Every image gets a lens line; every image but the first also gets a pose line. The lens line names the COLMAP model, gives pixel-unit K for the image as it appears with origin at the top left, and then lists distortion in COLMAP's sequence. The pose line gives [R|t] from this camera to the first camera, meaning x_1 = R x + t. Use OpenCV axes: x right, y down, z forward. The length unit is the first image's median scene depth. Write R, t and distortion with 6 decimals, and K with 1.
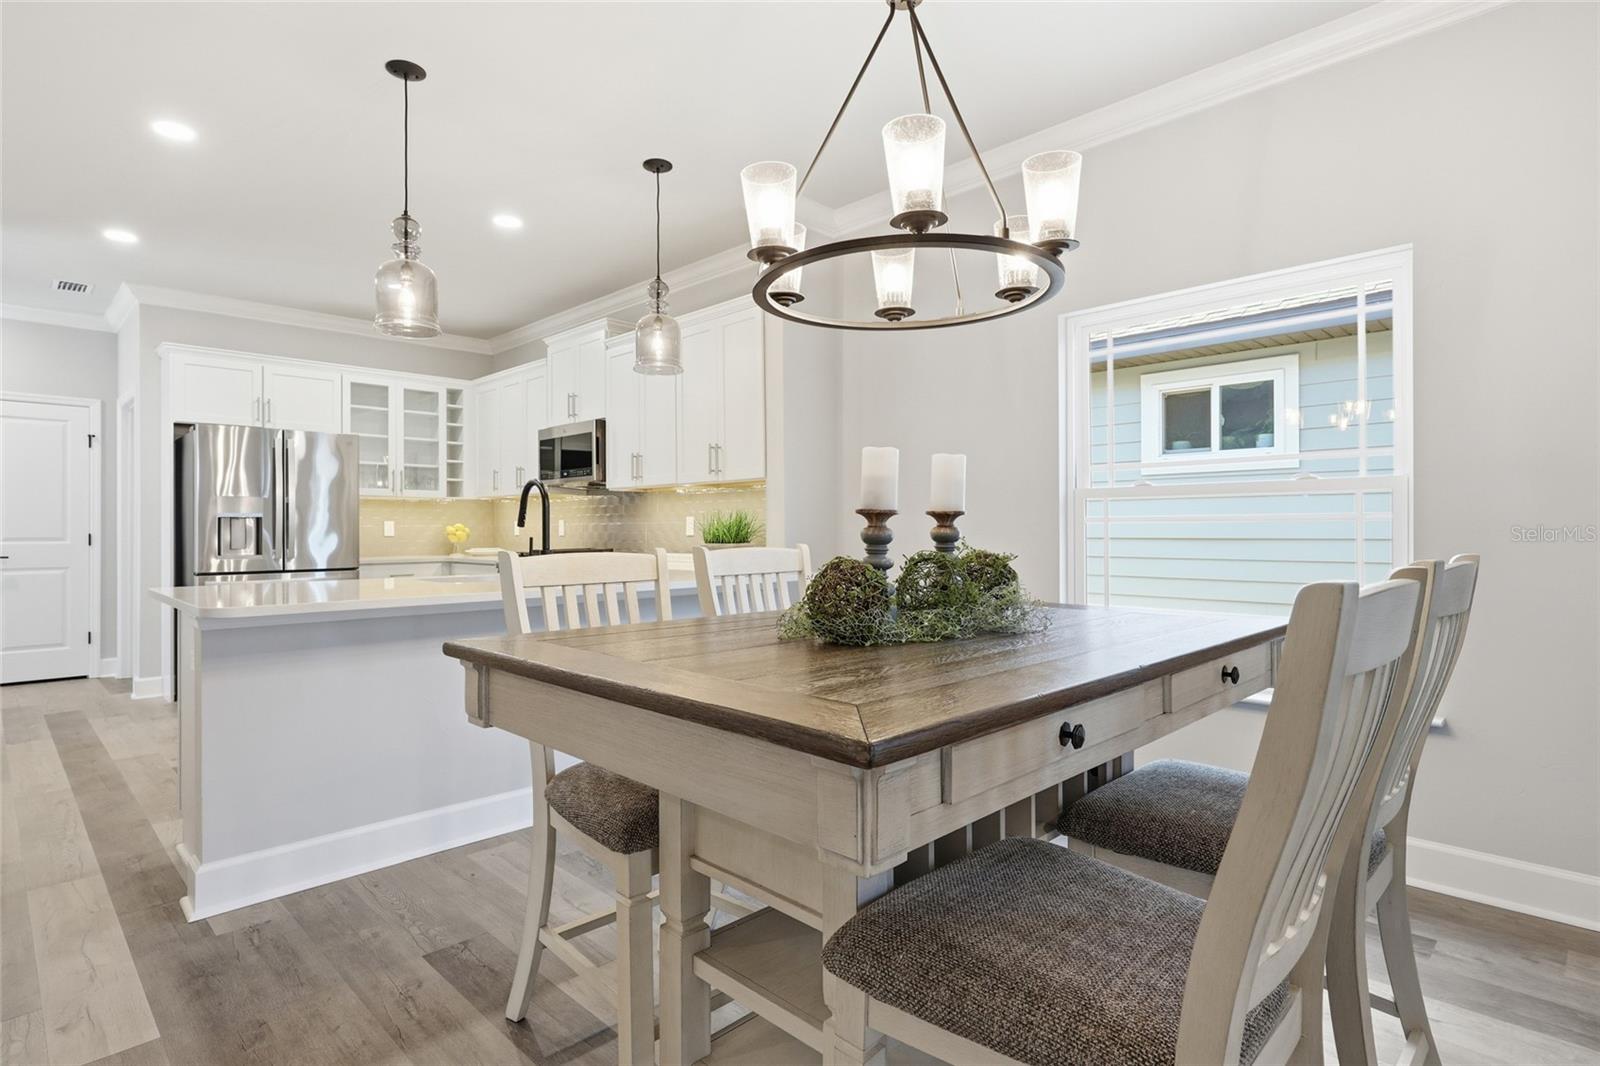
lens RADIAL K [[815.7, 0, 800.7], [0, 815.7, 527.9], [0, 0, 1]] dist [0.000099, -0.001129]
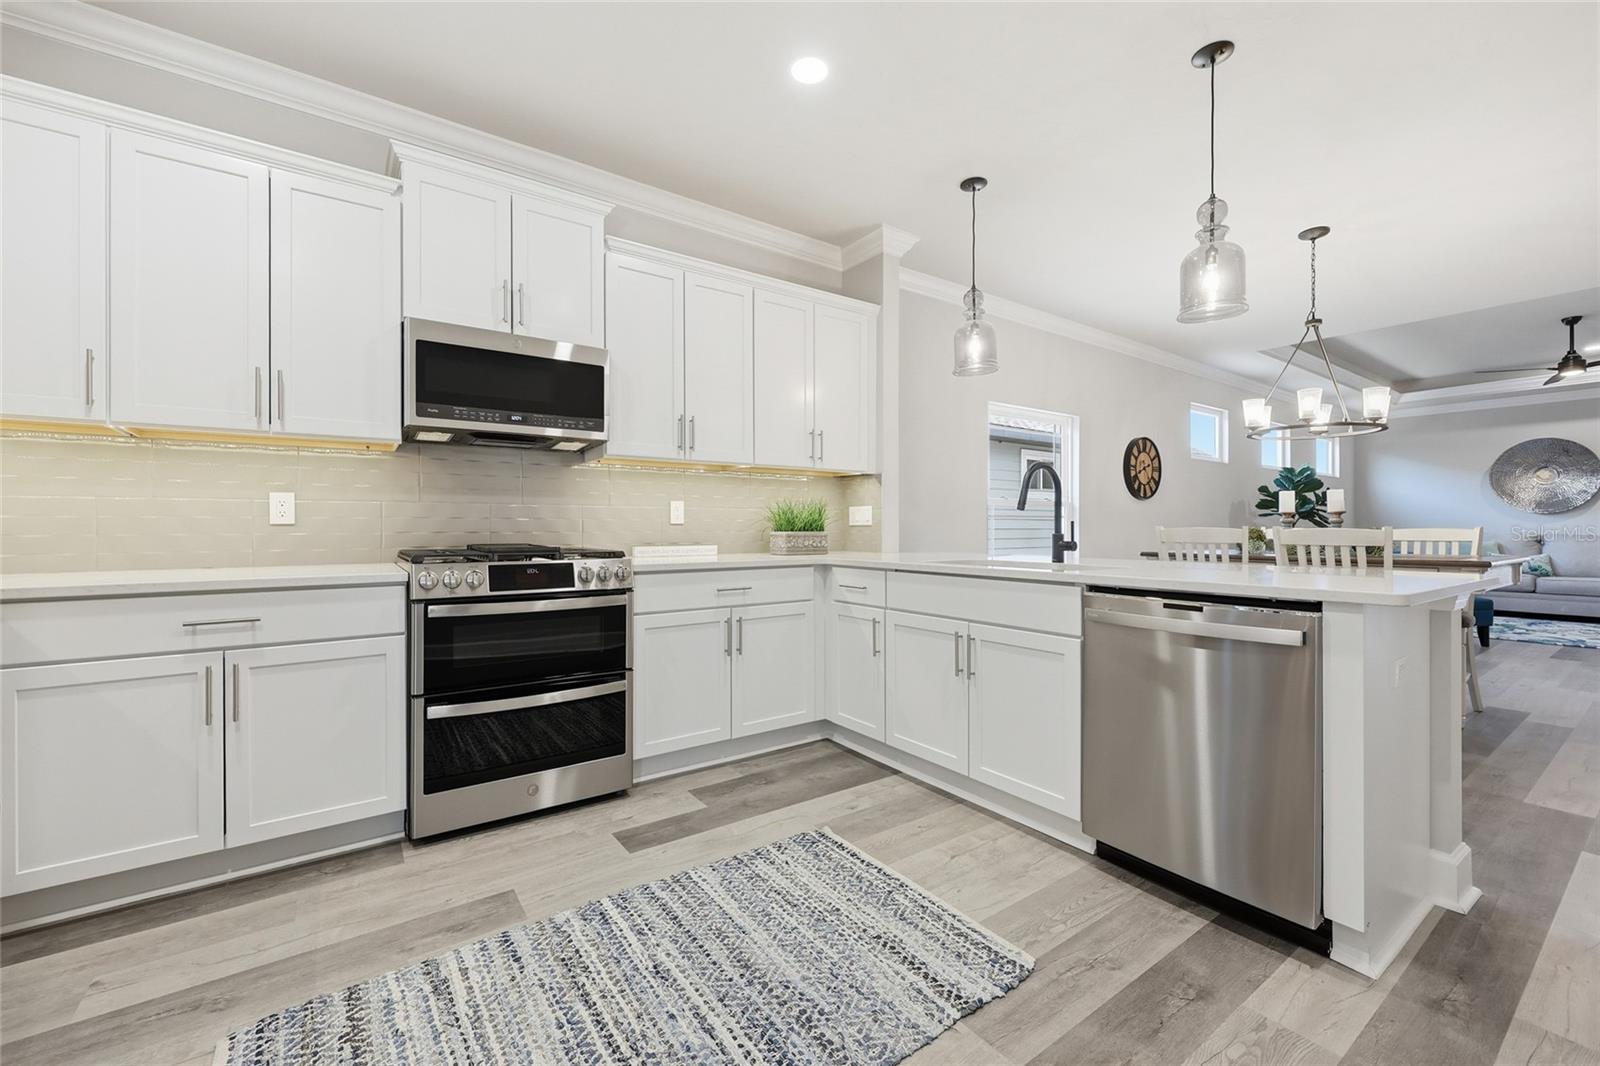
lens RADIAL K [[648.6, 0, 802.9], [0, 648.6, 529.0], [0, 0, 1]] dist [-0.001203, -0.000094]
pose [[0.170673, 0.000816, 0.985327, -0.666108], [-0.003499, 0.999994, -0.000223, 0.012207], [-0.985322, -0.003410, 0.170675, 0.668196]]
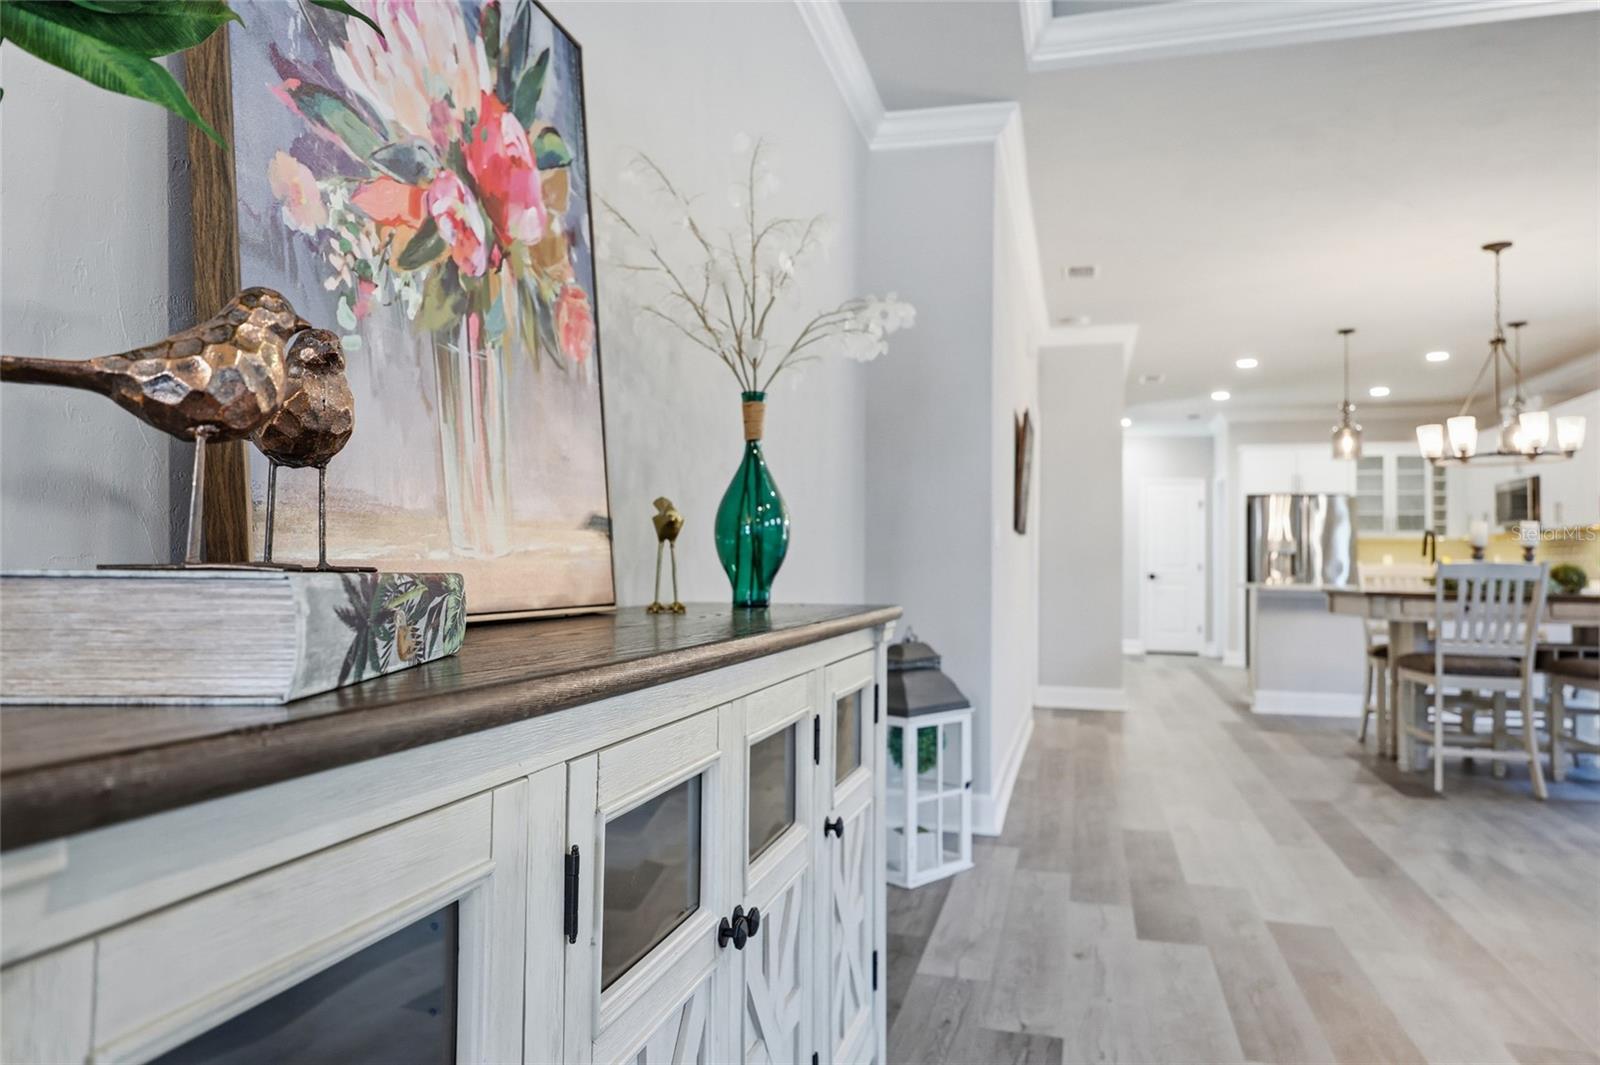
lens RADIAL K [[1043.8, 0, 800.0], [0, 1043.8, 532.5], [0, 0, 1]] dist [0.000732, 0.000017]
pose [[0.492979, -0.019481, -0.869823, 0.544550], [-0.013697, 0.999452, -0.030147, 0.019037], [0.869934, 0.026775, 0.492442, -0.720699]]
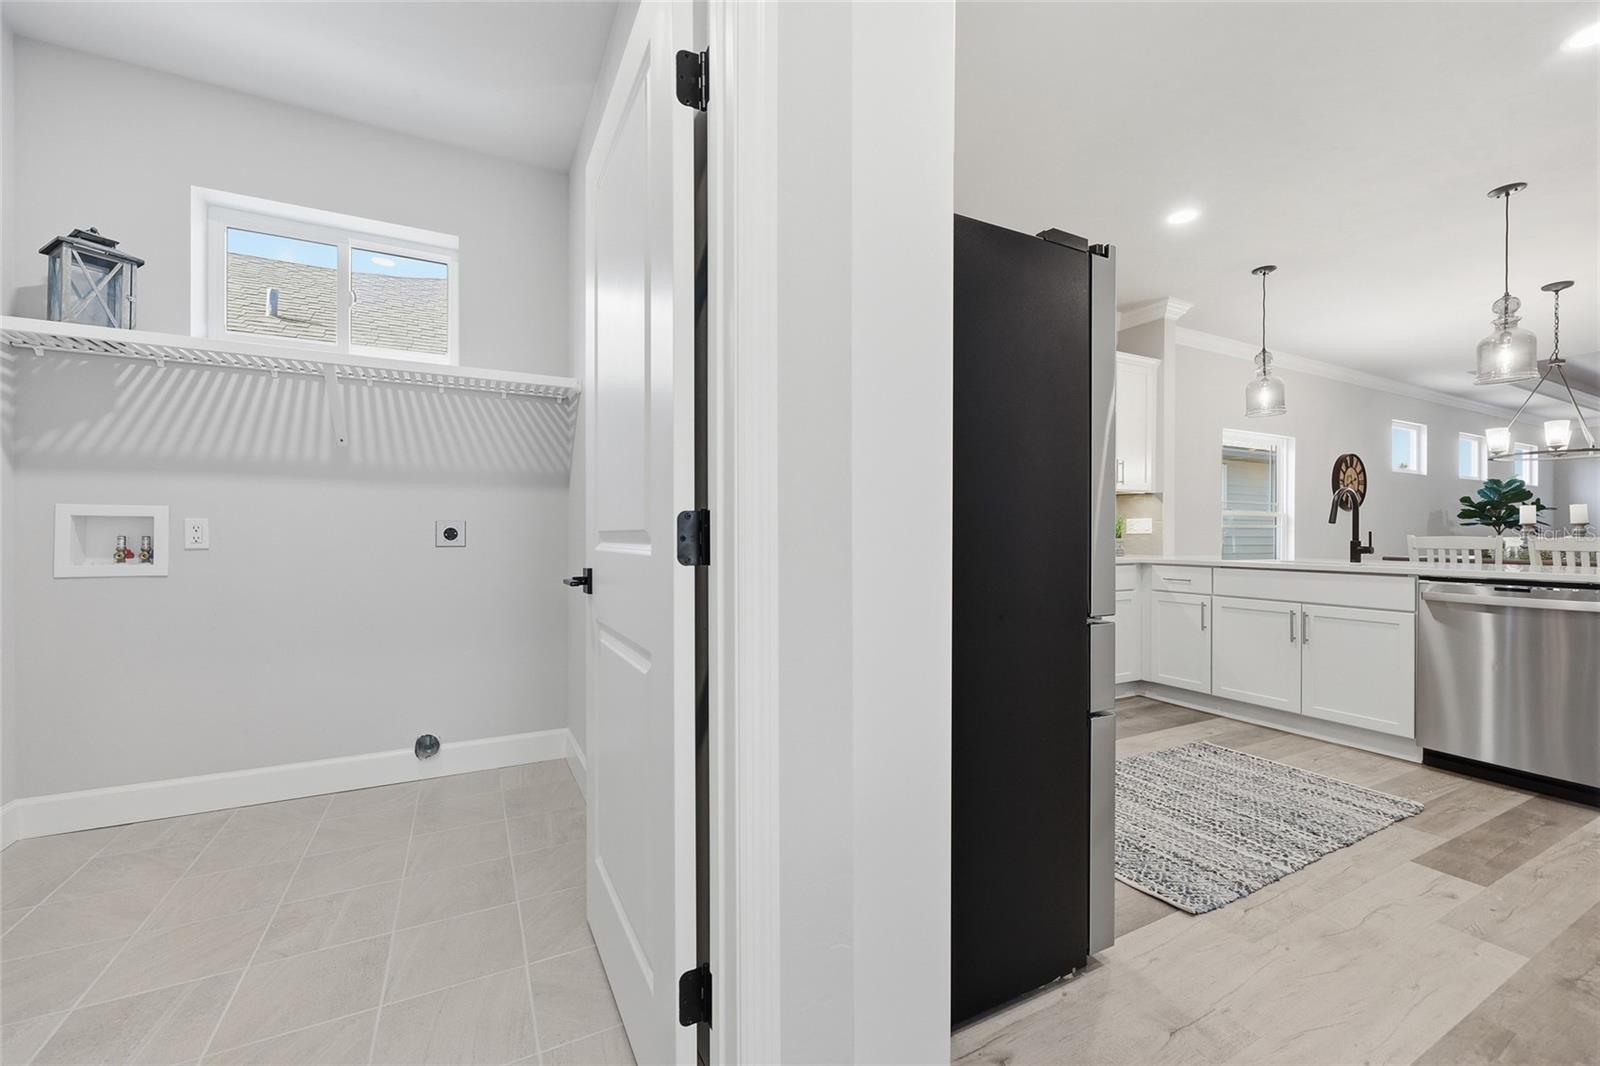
lens RADIAL K [[643.4, 0, 804.4], [0, 643.4, 536.3], [0, 0, 1]] dist [0.001307, 0.000423]
pose [[0.298945, 0.000316, 0.954270, -0.919272], [-0.006698, 0.999976, 0.001767, 0.012966], [-0.954247, -0.006920, 0.298939, 0.884295]]
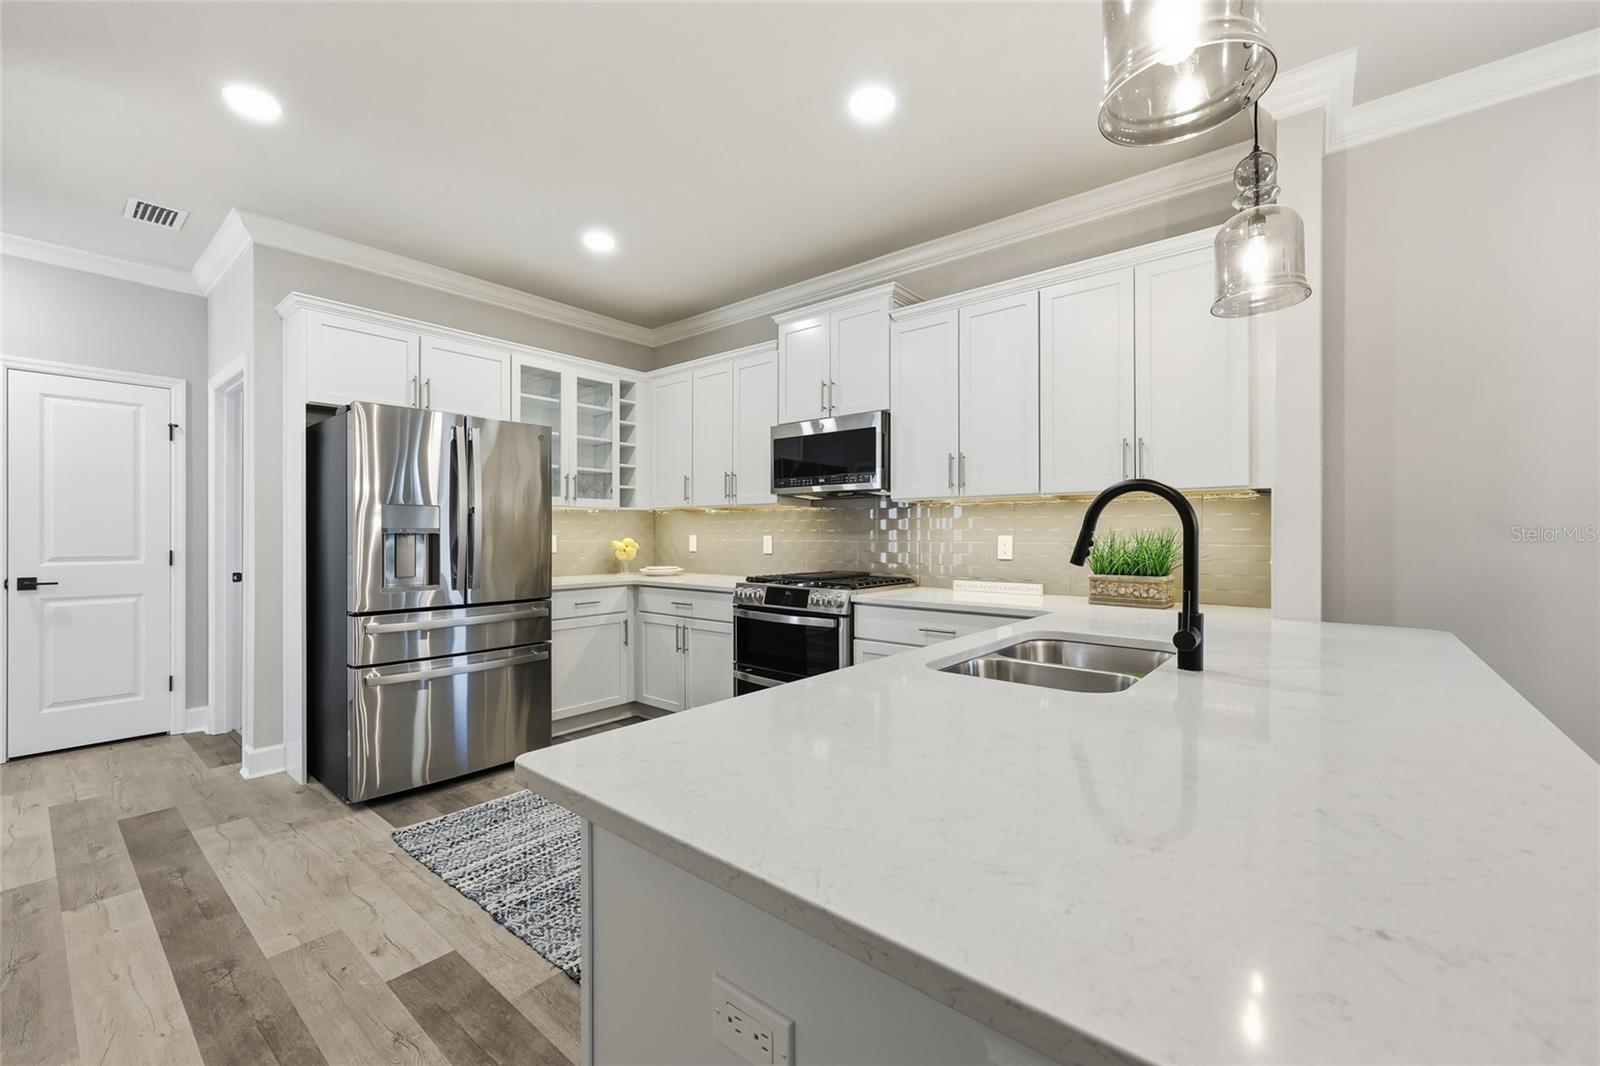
lens RADIAL K [[649.5, 0, 804.1], [0, 649.5, 534.5], [0, 0, 1]] dist [-0.001179, 0.000245]
pose [[0.995811, 0.004587, 0.091325, -0.341114], [-0.005055, 0.999975, 0.004899, -0.014939], [-0.091300, -0.005340, 0.995809, 0.341399]]
